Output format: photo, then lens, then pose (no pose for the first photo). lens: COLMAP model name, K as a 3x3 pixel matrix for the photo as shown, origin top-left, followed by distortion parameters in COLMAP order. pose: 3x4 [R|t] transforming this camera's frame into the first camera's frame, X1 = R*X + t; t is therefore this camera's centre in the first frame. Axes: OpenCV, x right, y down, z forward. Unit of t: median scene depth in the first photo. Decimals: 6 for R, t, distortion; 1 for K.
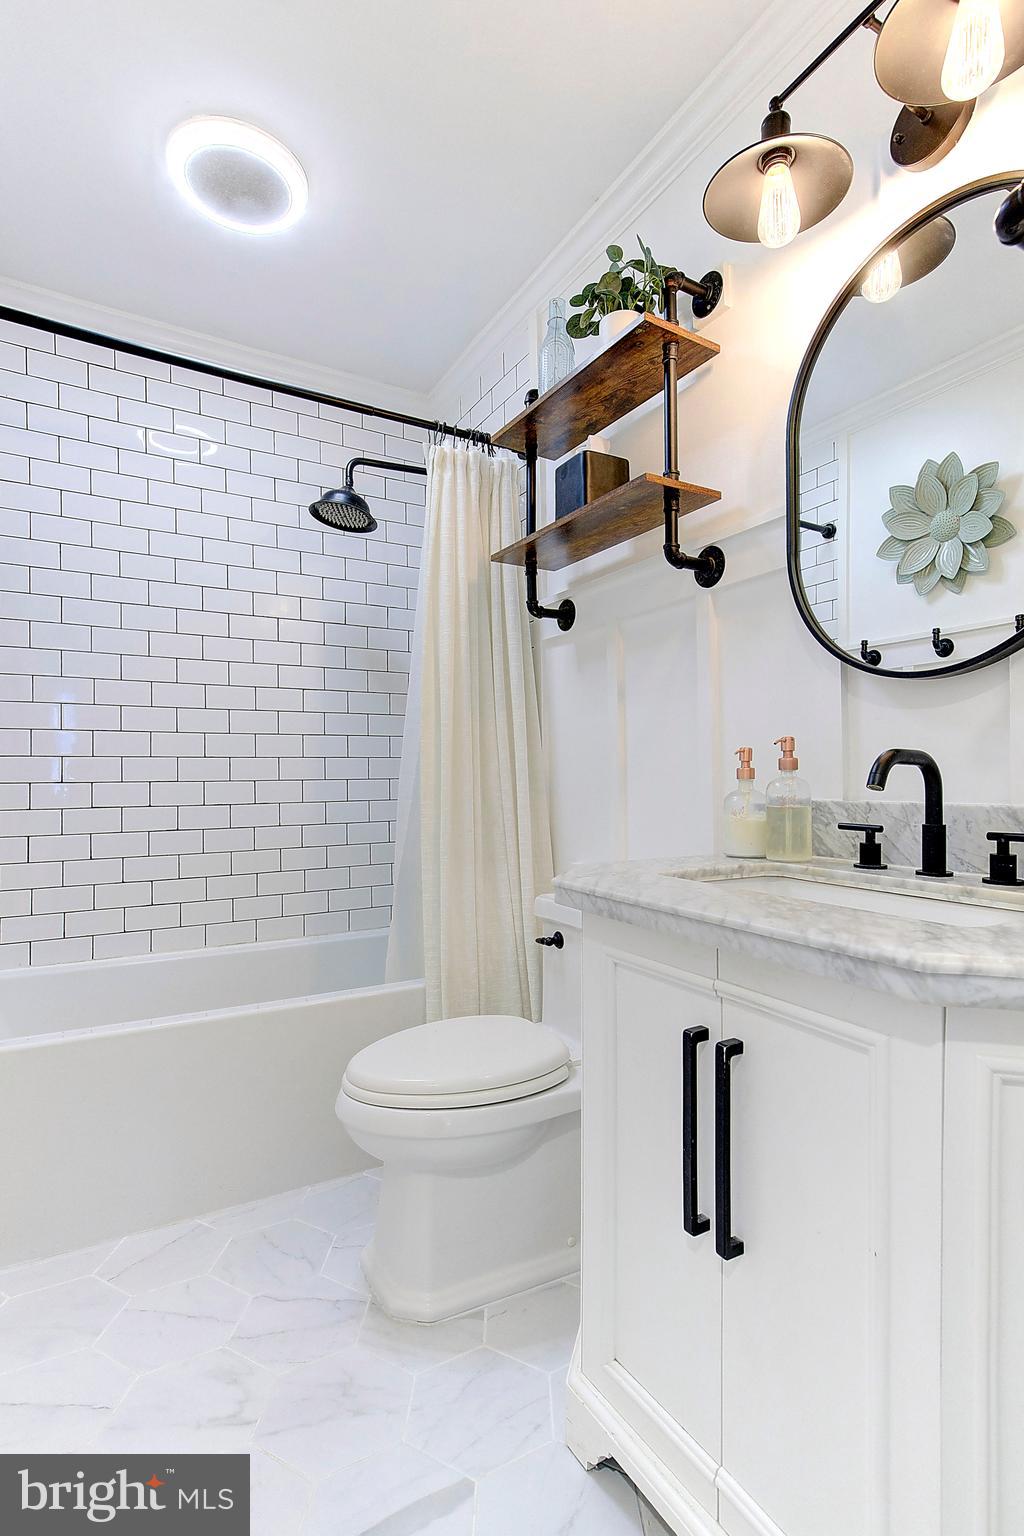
lens RADIAL K [[748.3, 0, 517.9], [0, 748.3, 811.3], [0, 0, 1]] dist [-0.013551, 0.017397]
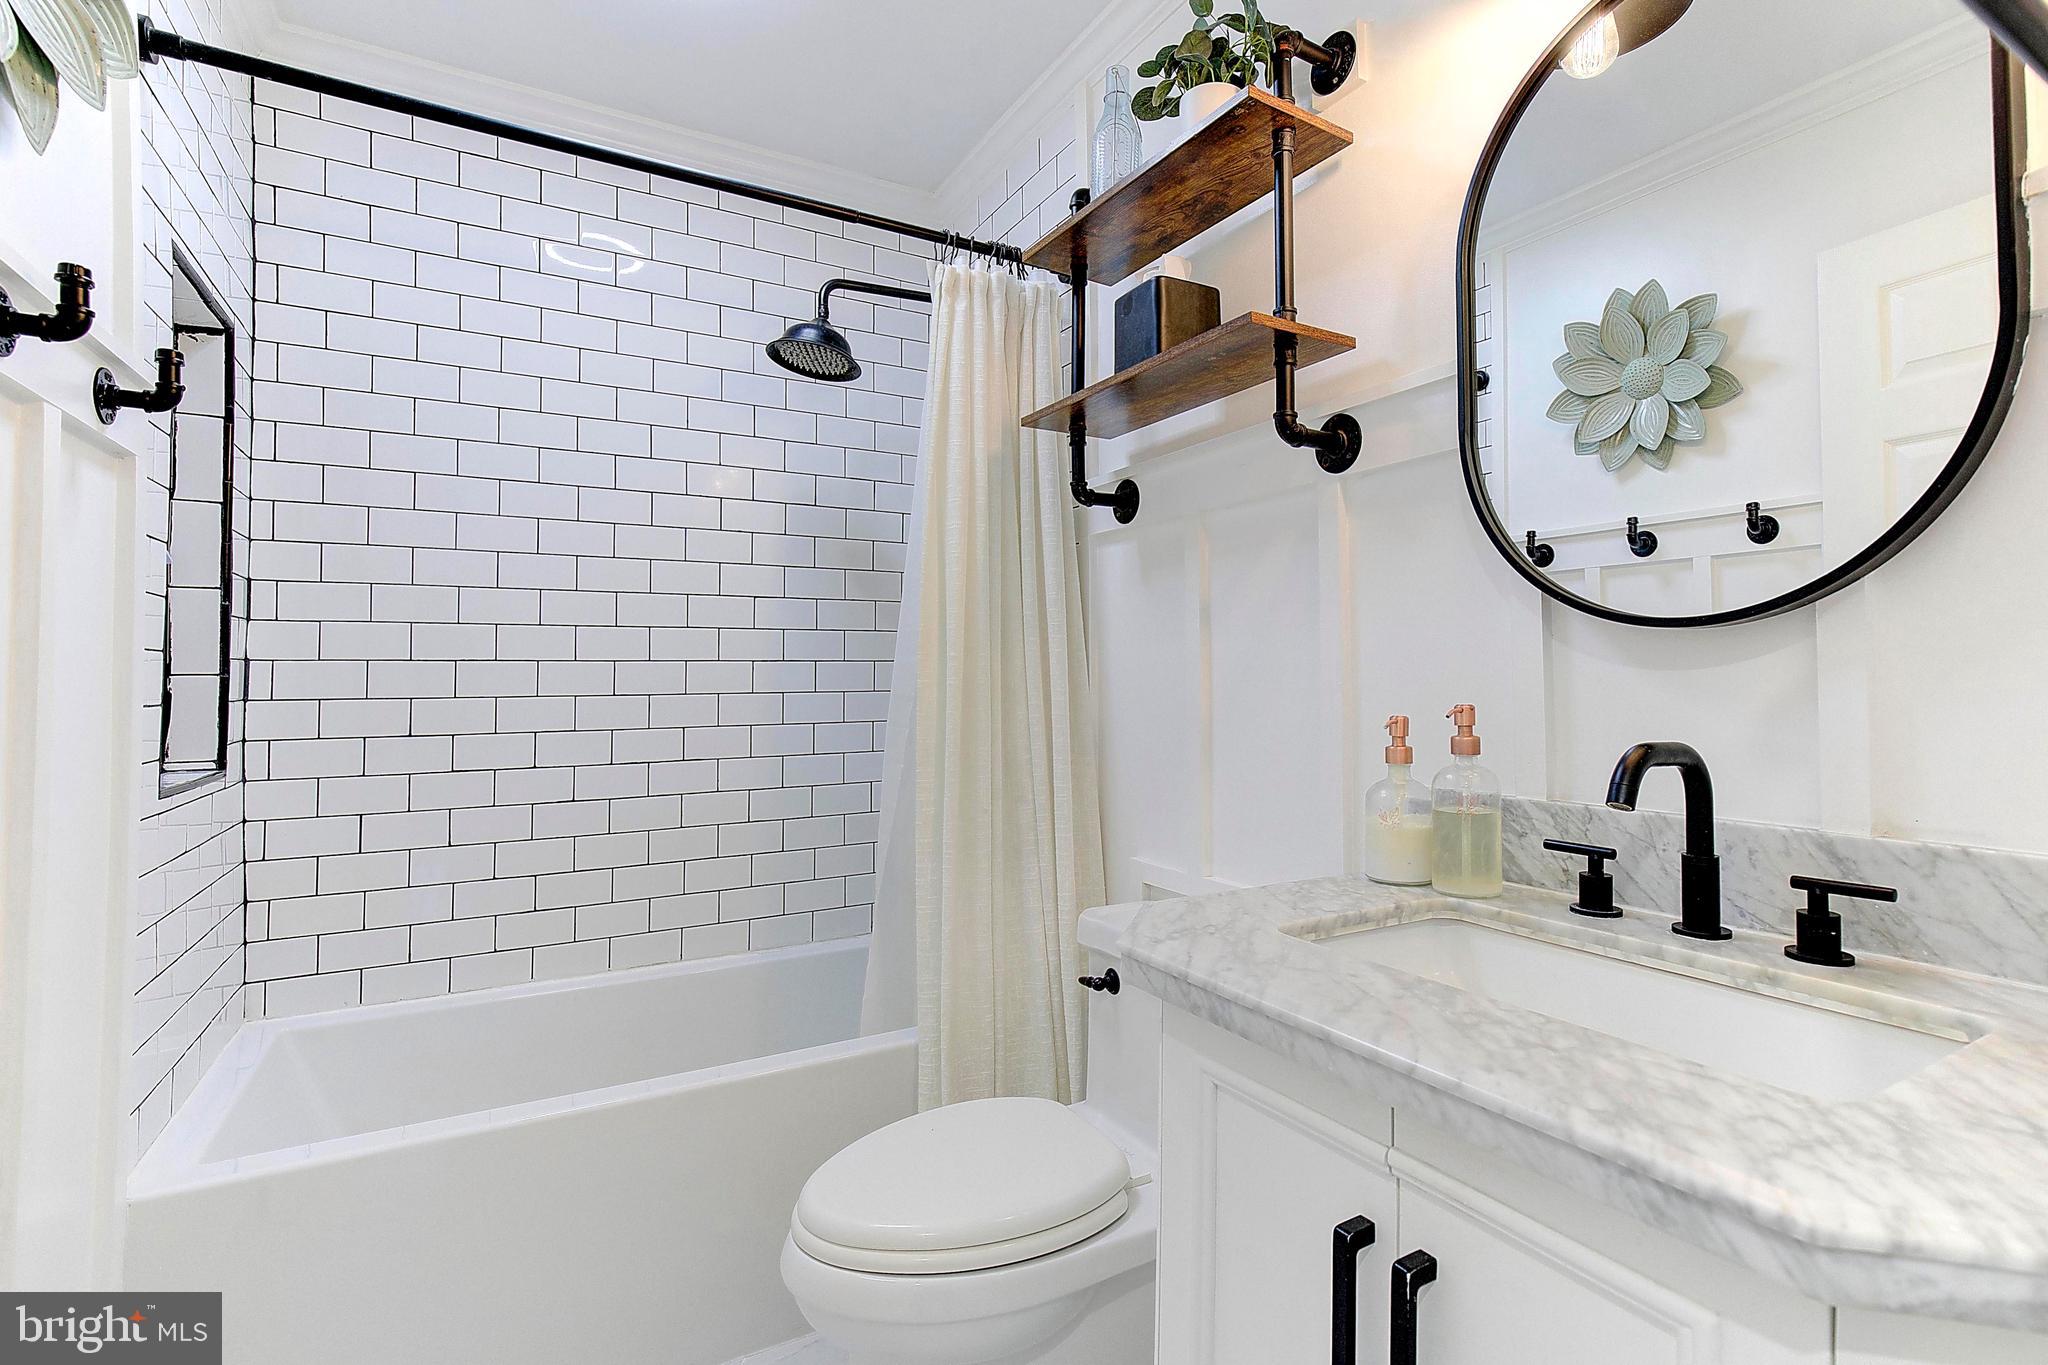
lens RADIAL K [[946.9, 0, 1037.6], [0, 946.9, 669.5], [0, 0, 1]] dist [-0.014183, 0.001046]
pose [[0.999926, 0.011616, -0.003714, -0.014922], [-0.011747, 0.999232, -0.037382, -0.076104], [0.003277, 0.037423, 0.999294, 0.121822]]
